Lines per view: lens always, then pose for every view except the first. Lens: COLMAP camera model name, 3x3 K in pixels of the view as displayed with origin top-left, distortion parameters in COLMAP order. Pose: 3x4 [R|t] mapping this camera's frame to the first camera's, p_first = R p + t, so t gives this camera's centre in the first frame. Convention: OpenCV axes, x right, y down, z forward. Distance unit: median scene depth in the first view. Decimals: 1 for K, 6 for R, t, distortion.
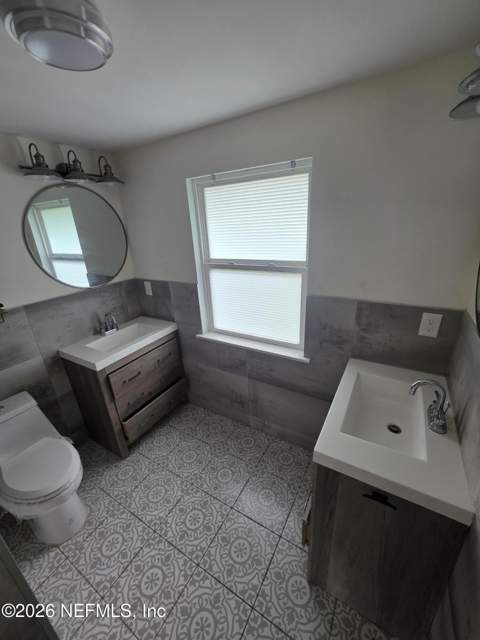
lens RADIAL K [[257.8, 0, 240.0], [0, 257.8, 319.7], [0, 0, 1]] dist [0.001910, 0.000288]
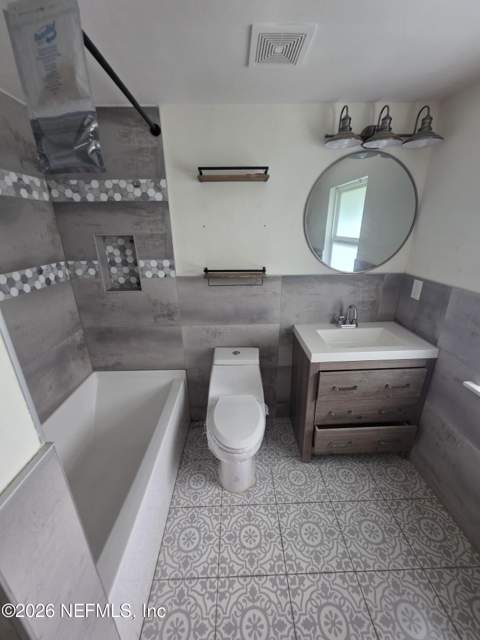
lens RADIAL K [[257.8, 0, 240.8], [0, 257.8, 319.4], [0, 0, 1]] dist [0.001910, 0.000288]
pose [[0.539350, 0.335090, -0.772539, -0.035606], [-0.315727, 0.930961, 0.183381, -0.022053], [0.780652, 0.145004, 0.607911, 0.204261]]
